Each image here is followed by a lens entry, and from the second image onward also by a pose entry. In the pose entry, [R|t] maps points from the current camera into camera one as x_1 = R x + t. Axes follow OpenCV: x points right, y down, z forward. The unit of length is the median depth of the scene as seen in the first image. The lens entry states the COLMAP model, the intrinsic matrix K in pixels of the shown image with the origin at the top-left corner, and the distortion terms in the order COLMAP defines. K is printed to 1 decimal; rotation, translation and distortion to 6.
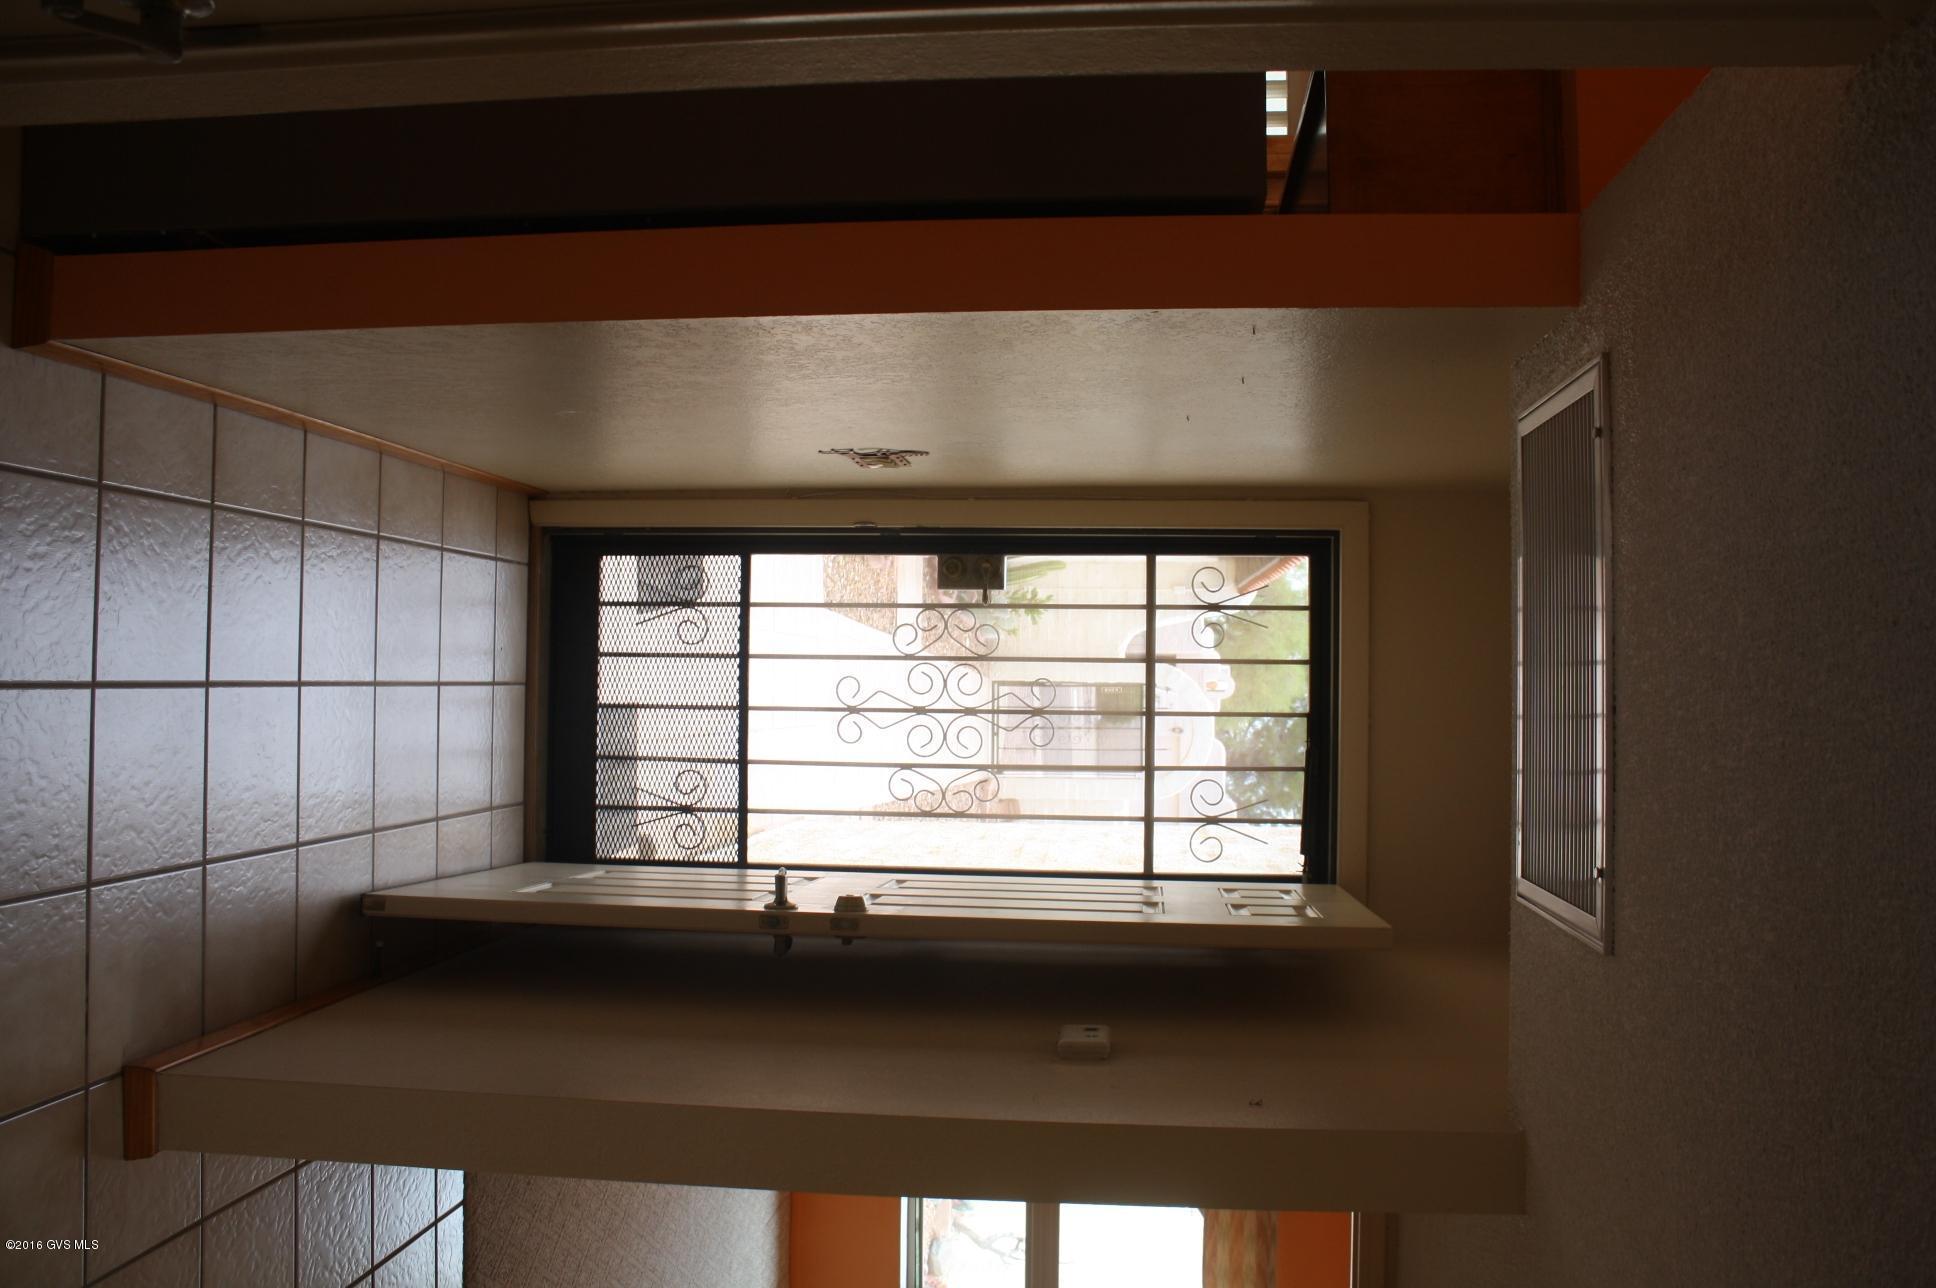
lens RADIAL K [[1615.5, 0, 985.3], [0, 1615.5, 630.4], [0, 0, 1]] dist [-0.172019, 0.143362]
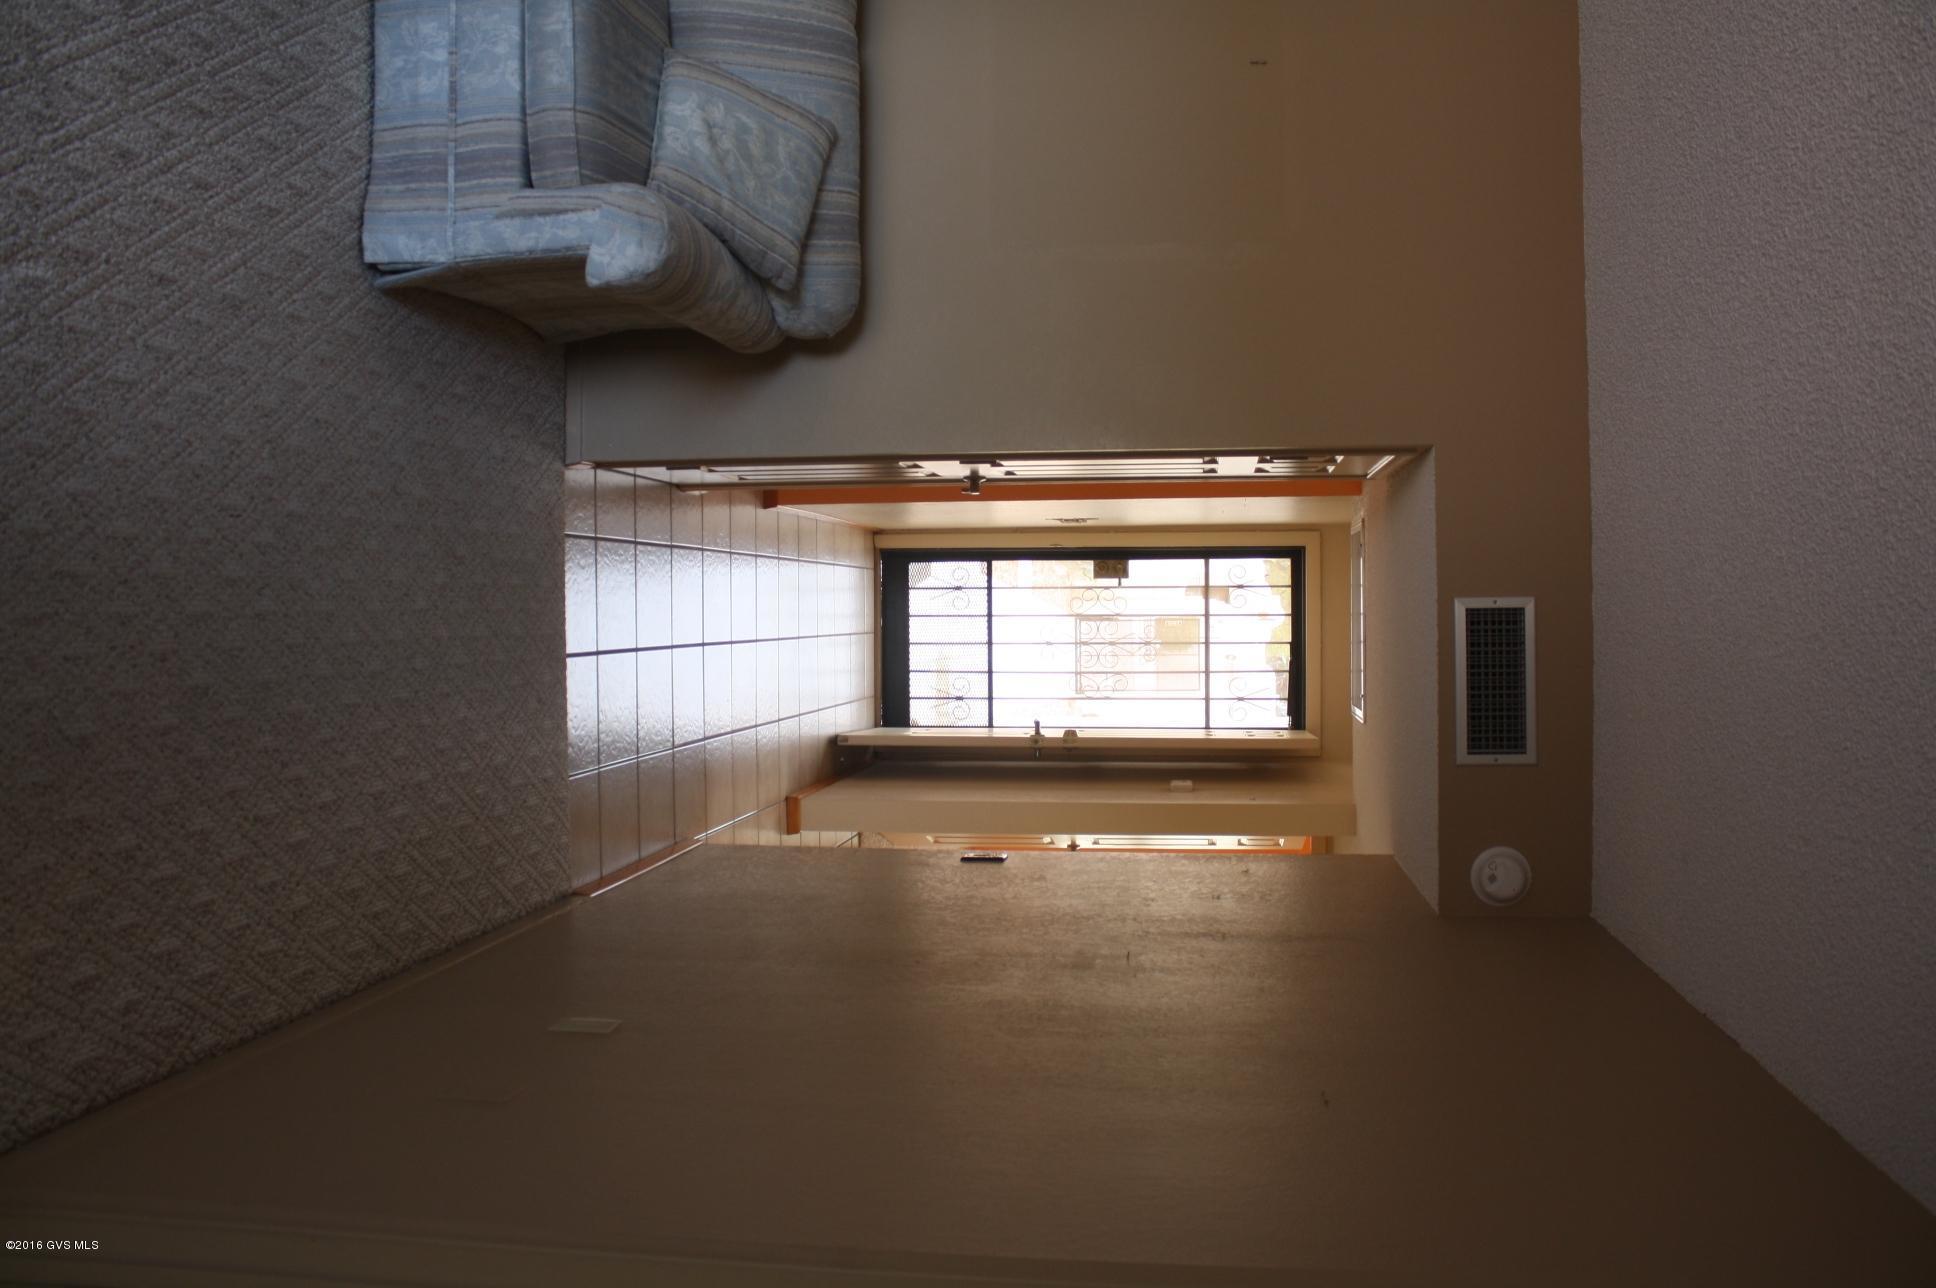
lens RADIAL K [[1615.5, 0, 985.3], [0, 1615.5, 630.4], [0, 0, 1]] dist [-0.172019, 0.143362]
pose [[0.999266, -0.017523, -0.034062, -0.093444], [0.018956, 0.998928, 0.042220, -0.047205], [0.033286, -0.042835, 0.998528, -0.895001]]
